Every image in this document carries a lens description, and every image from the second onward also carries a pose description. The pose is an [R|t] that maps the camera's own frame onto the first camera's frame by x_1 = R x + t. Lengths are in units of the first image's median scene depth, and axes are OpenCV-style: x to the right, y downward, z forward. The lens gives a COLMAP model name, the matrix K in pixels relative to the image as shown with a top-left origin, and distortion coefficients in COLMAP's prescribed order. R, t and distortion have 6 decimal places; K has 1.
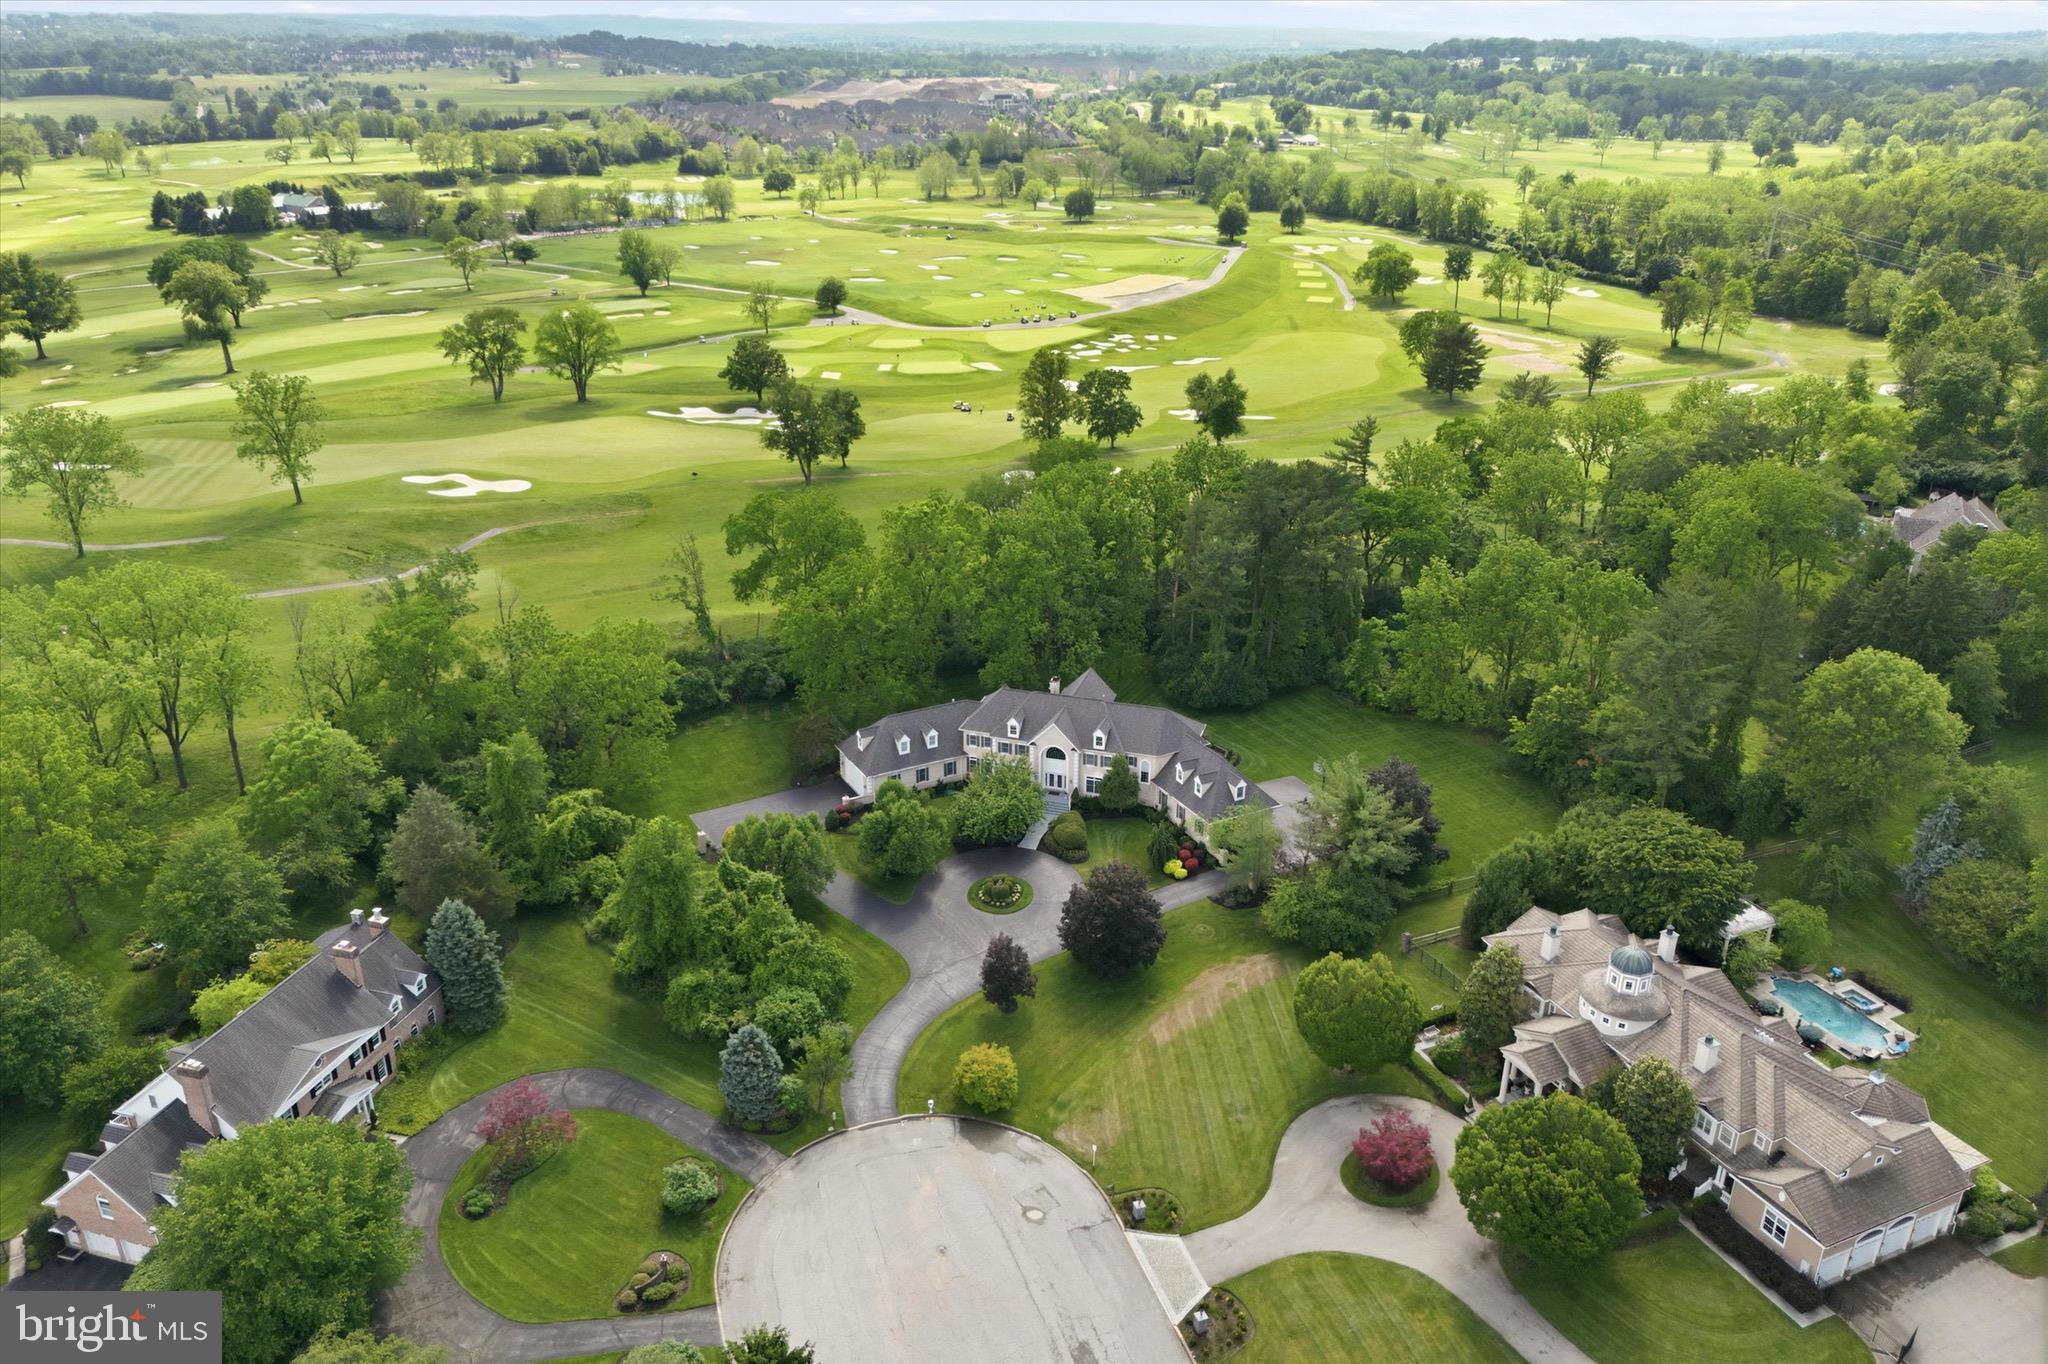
lens RADIAL K [[1455.9, 0, 1024.0], [0, 1455.9, 682.0], [0, 0, 1]] dist [0.094119, -0.144697]
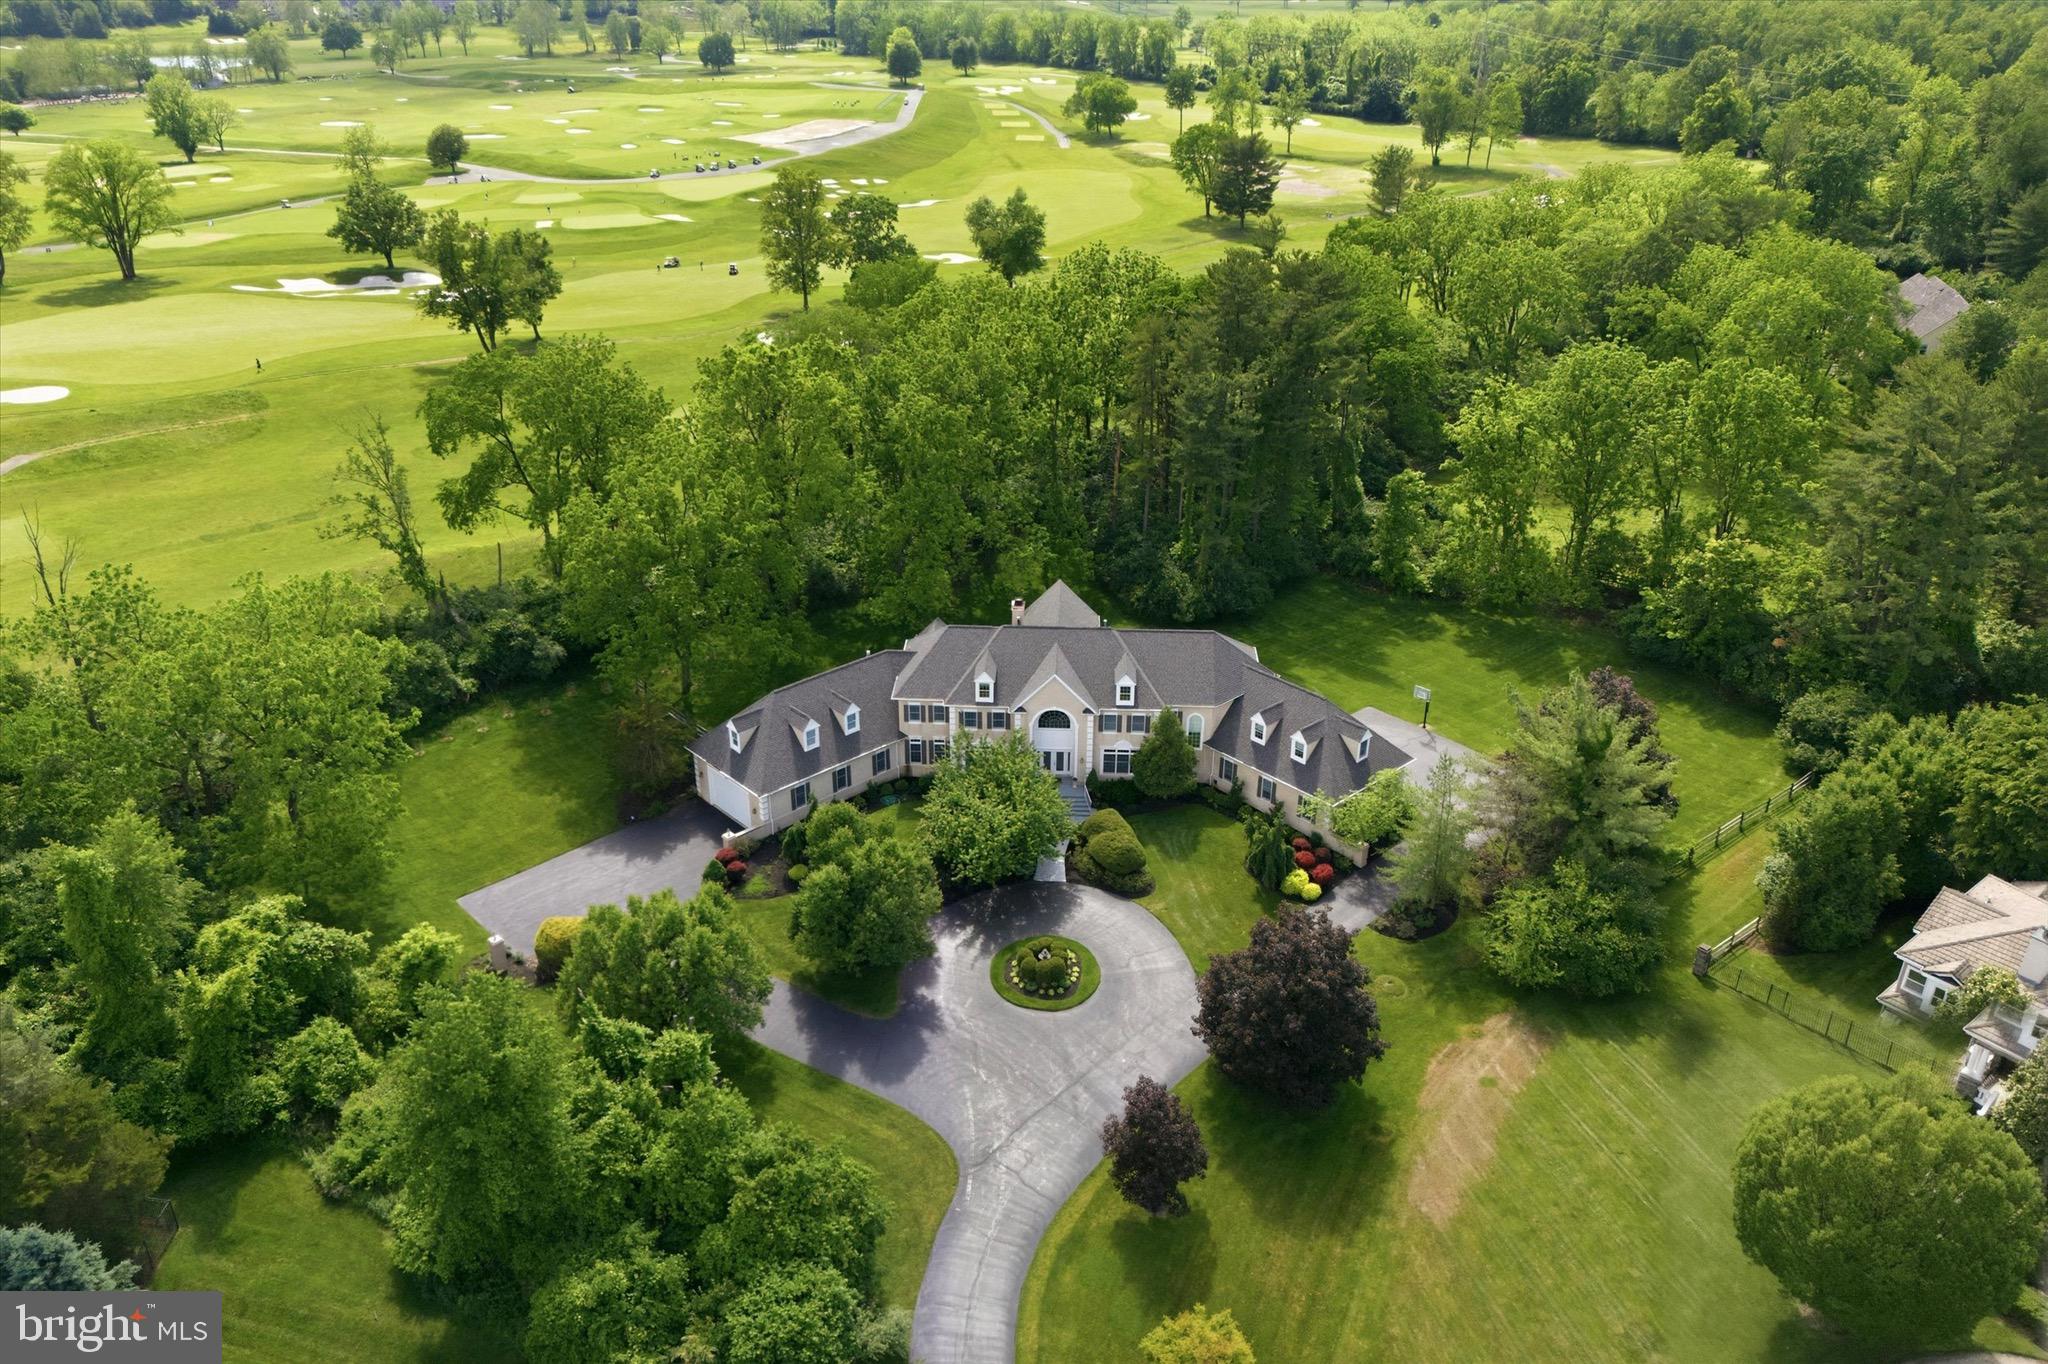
lens RADIAL K [[1498.0, 0, 1024.0], [0, 1498.0, 682.0], [0, 0, 1]] dist [0.025915, -0.010031]
pose [[0.969307, -0.114529, 0.217549, -0.101064], [0.100066, 0.992043, 0.076410, -0.013849], [-0.224569, -0.052295, 0.973054, 0.289378]]
